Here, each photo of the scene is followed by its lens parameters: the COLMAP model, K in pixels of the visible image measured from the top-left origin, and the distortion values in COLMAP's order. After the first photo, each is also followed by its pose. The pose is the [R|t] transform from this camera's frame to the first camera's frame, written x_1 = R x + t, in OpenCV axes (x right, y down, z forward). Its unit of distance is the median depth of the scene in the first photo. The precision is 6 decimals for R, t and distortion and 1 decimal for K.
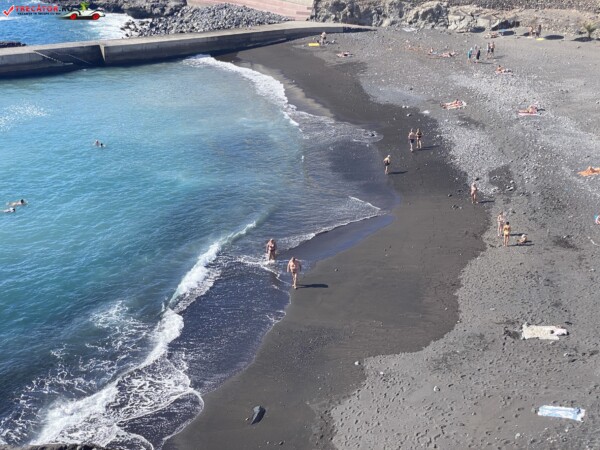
lens RADIAL K [[904.6, 0, 284.4], [0, 904.6, 219.7], [0, 0, 1]] dist [0.114184, -0.174577]
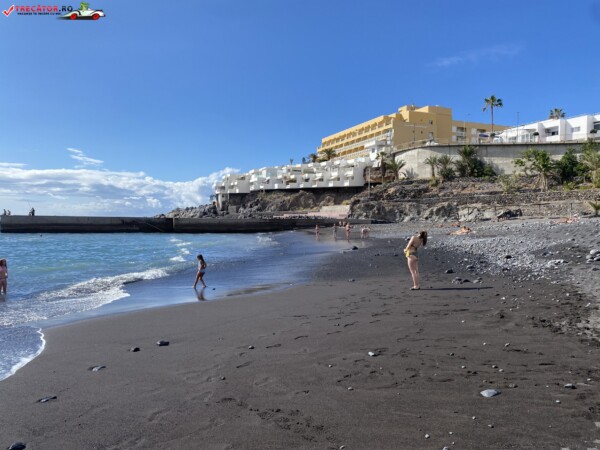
lens RADIAL K [[454.9, 0, 292.3], [0, 454.9, 214.1], [0, 0, 1]] dist [0.101067, -0.169279]
pose [[0.981892, 0.017324, -0.188647, 0.076730], [-0.084794, 0.930679, -0.355875, 0.017228], [0.169404, 0.365427, 0.915295, 0.395224]]
